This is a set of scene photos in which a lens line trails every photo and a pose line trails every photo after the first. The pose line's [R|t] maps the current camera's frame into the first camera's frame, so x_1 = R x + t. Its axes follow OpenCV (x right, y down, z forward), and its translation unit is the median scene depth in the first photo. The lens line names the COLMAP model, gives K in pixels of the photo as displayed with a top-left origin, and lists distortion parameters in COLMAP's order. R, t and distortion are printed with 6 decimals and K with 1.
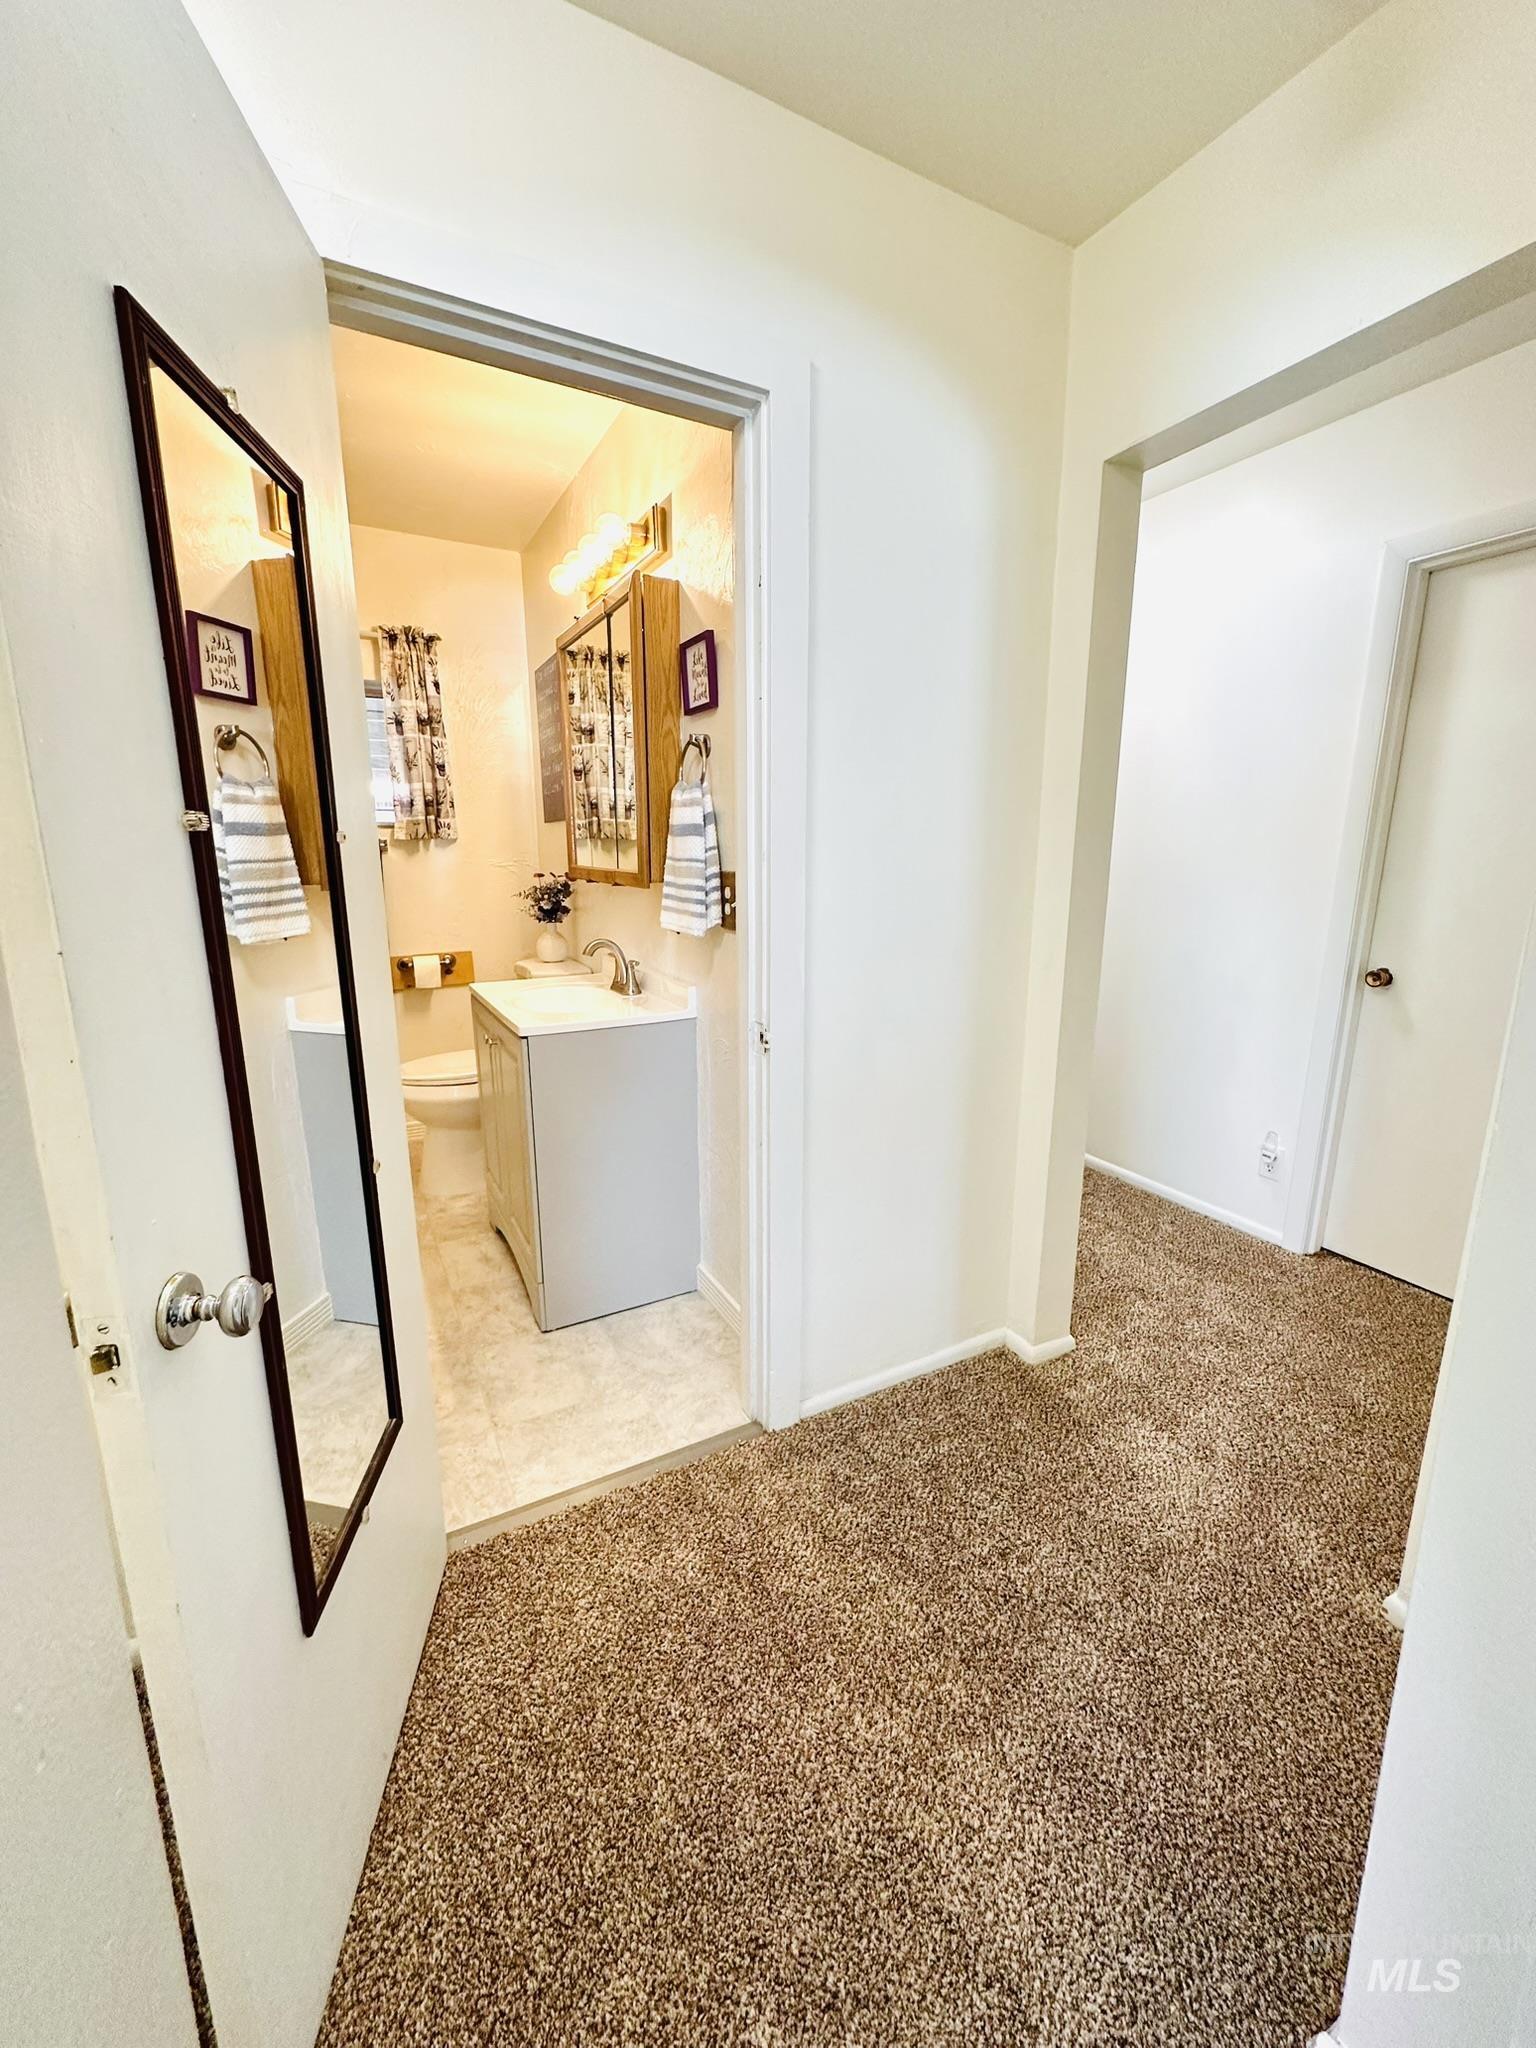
lens RADIAL K [[816.0, 0, 770.7], [0, 816.0, 1024.7], [0, 0, 1]] dist [-0.004101, 0.001055]
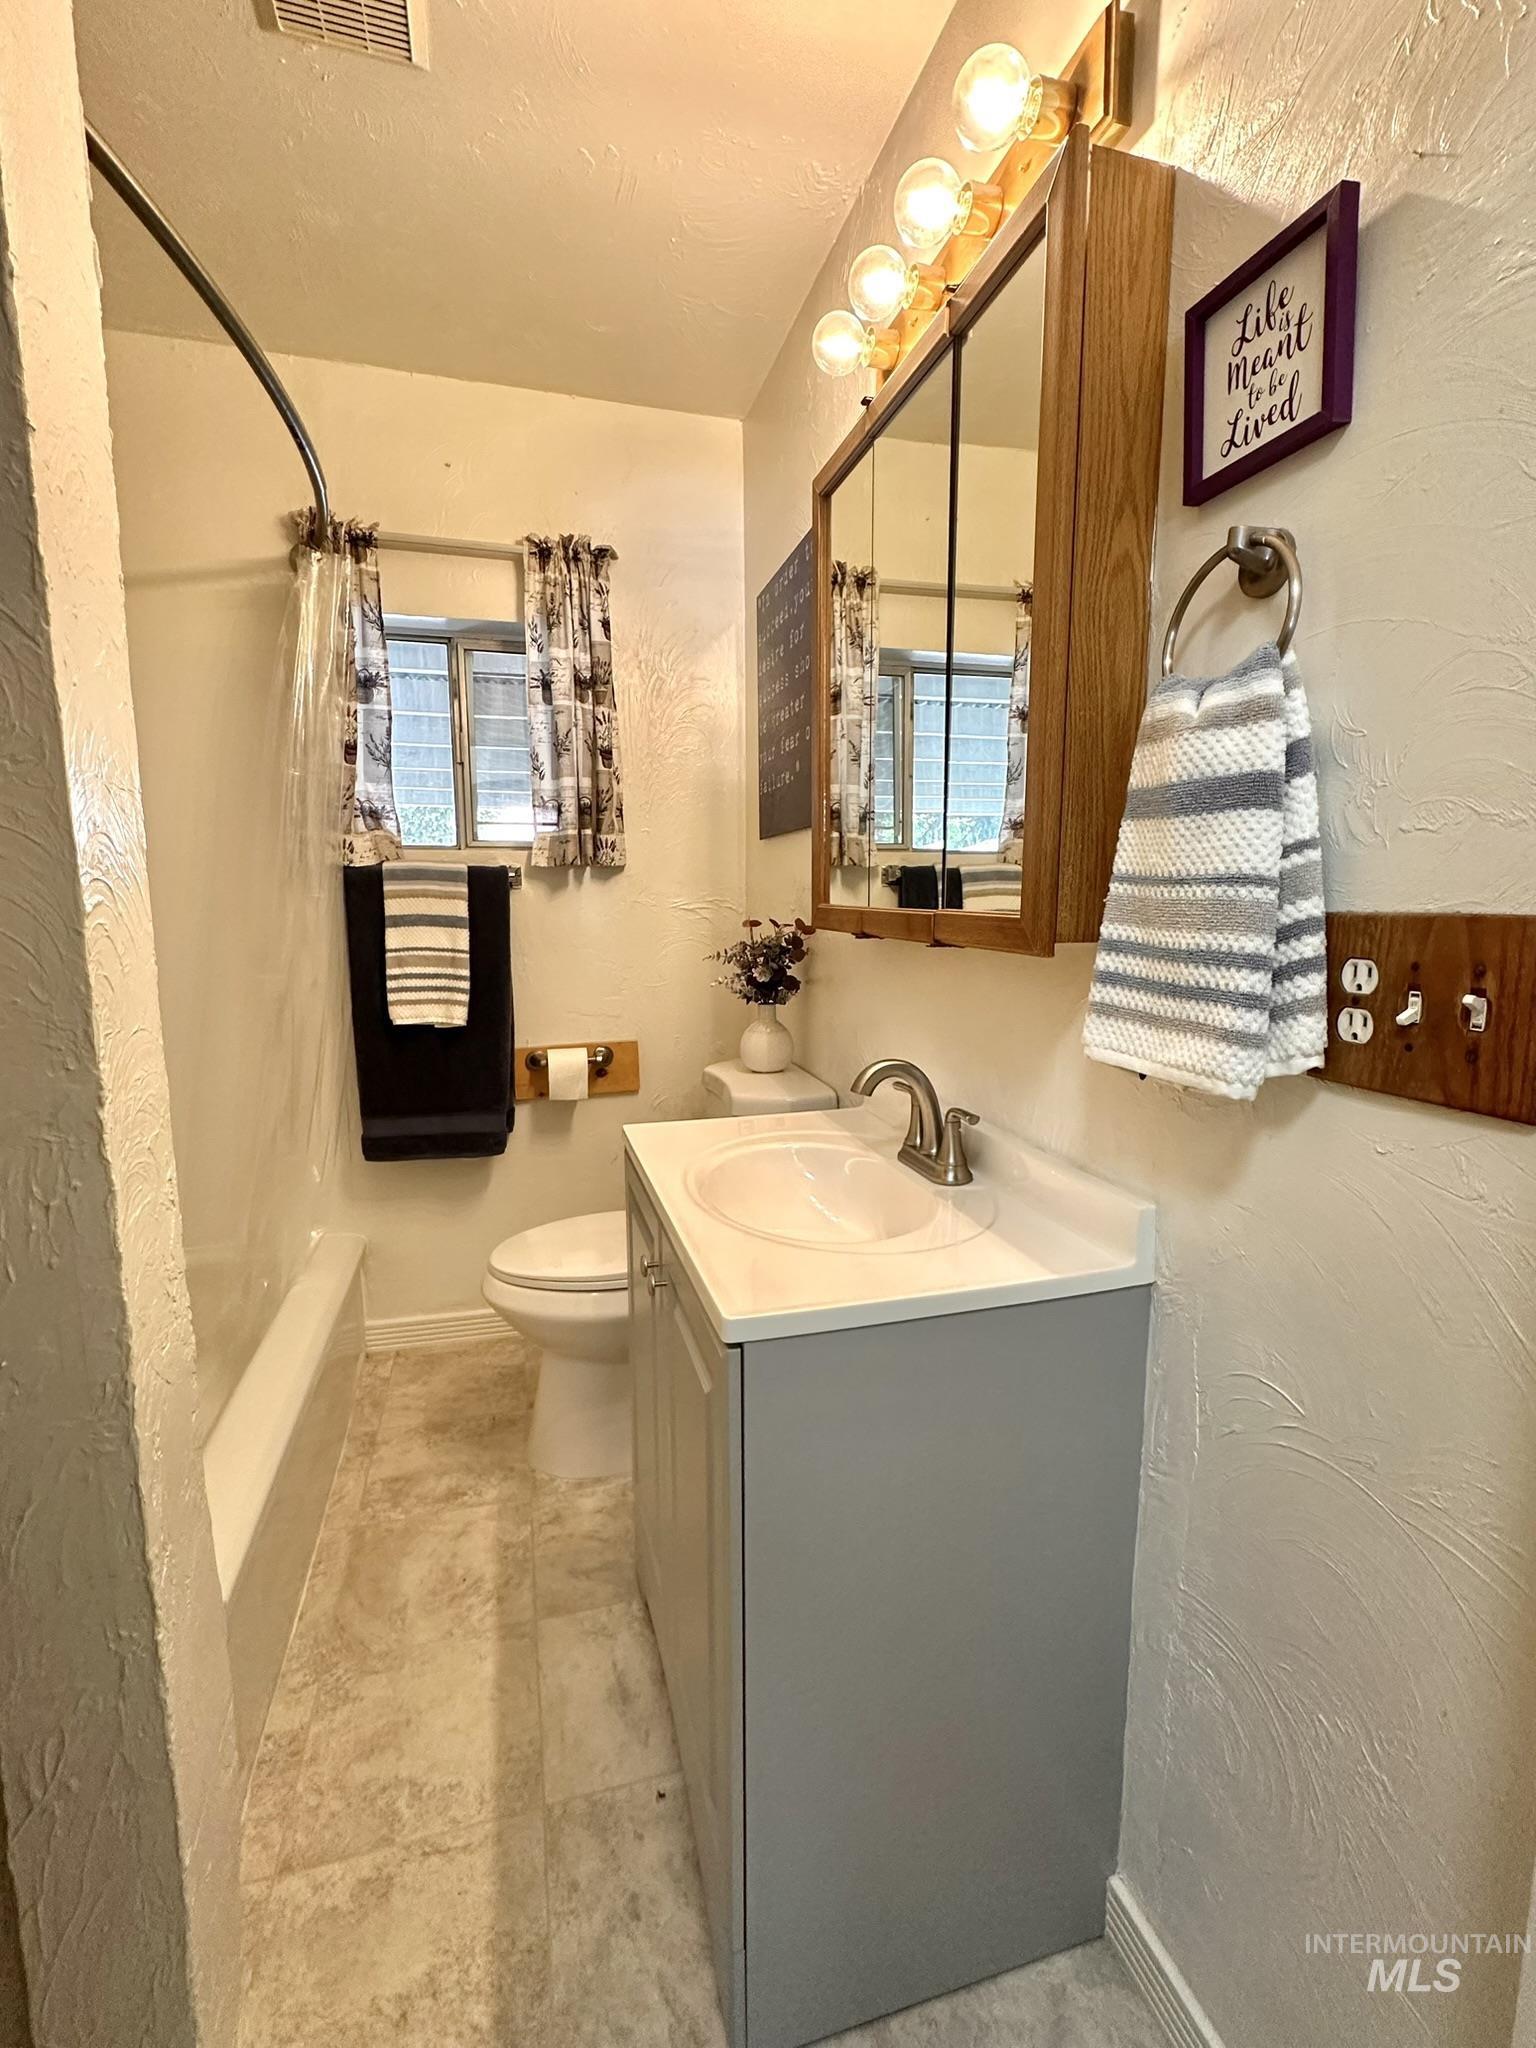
lens RADIAL K [[910.8, 0, 768.0], [0, 910.8, 1024.0], [0, 0, 1]] dist [-0.002510, -0.000653]
pose [[0.975627, 0.029241, -0.217477, -0.128152], [-0.045211, 0.996604, -0.068823, -0.067094], [0.214726, 0.076978, 0.973636, 0.372981]]
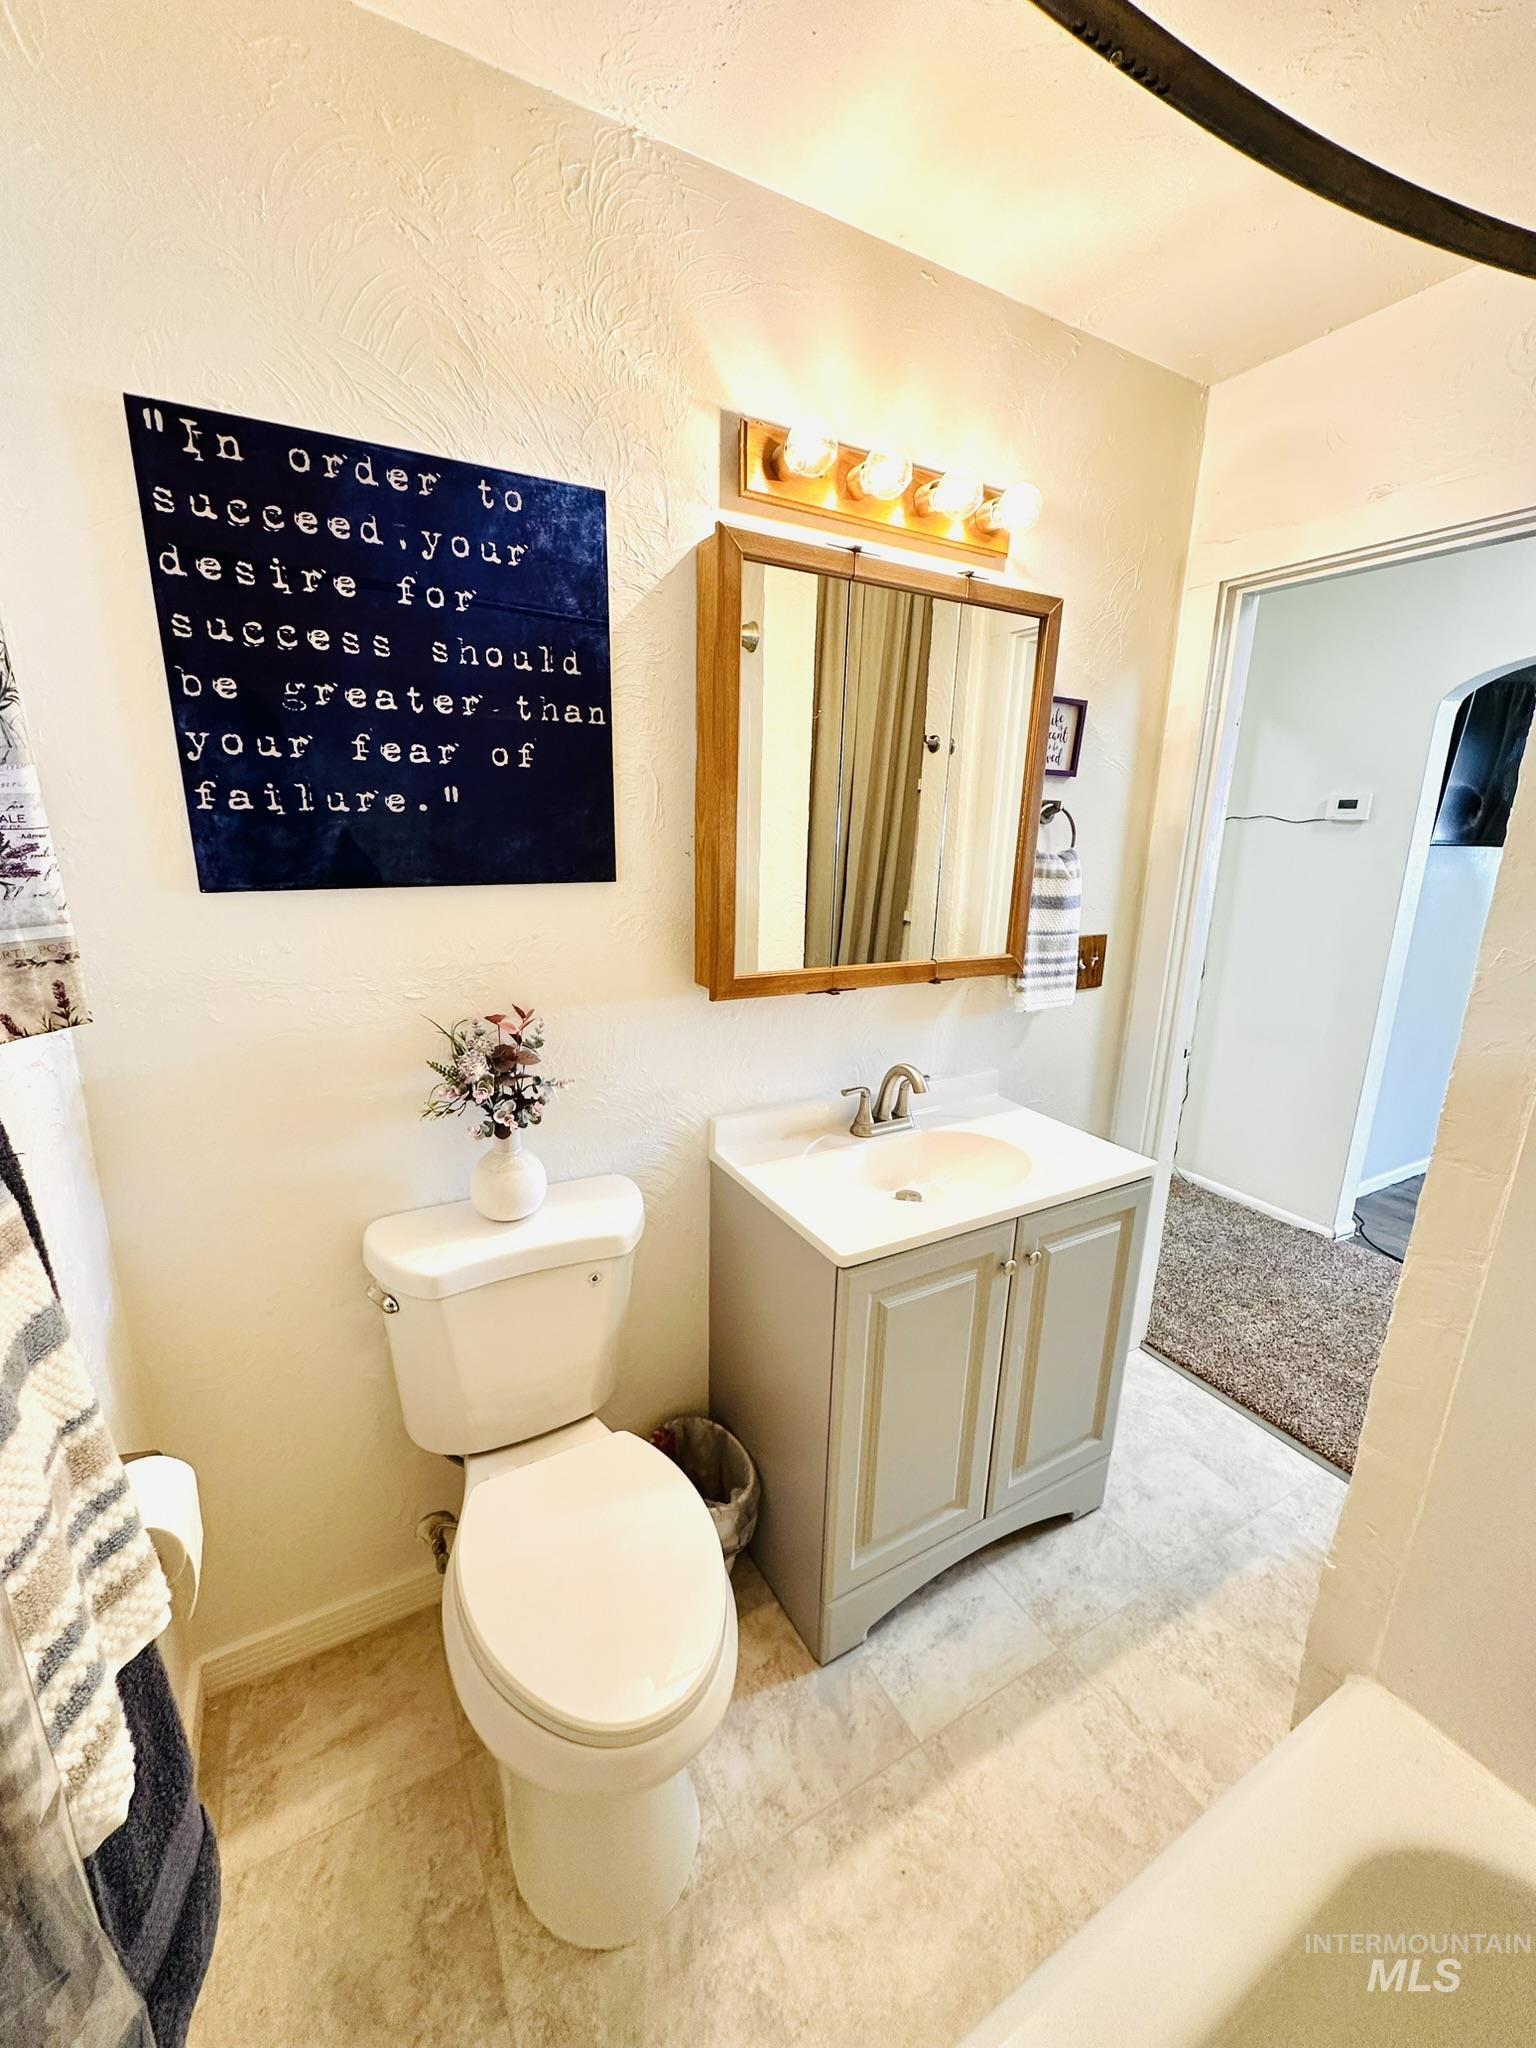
lens RADIAL K [[816.0, 0, 770.7], [0, 816.0, 1024.7], [0, 0, 1]] dist [-0.004101, 0.001055]
pose [[-0.017190, -0.252421, 0.967465, -0.671275], [0.186859, 0.949749, 0.251119, -0.257680], [-0.982236, 0.185097, 0.030841, 0.848358]]
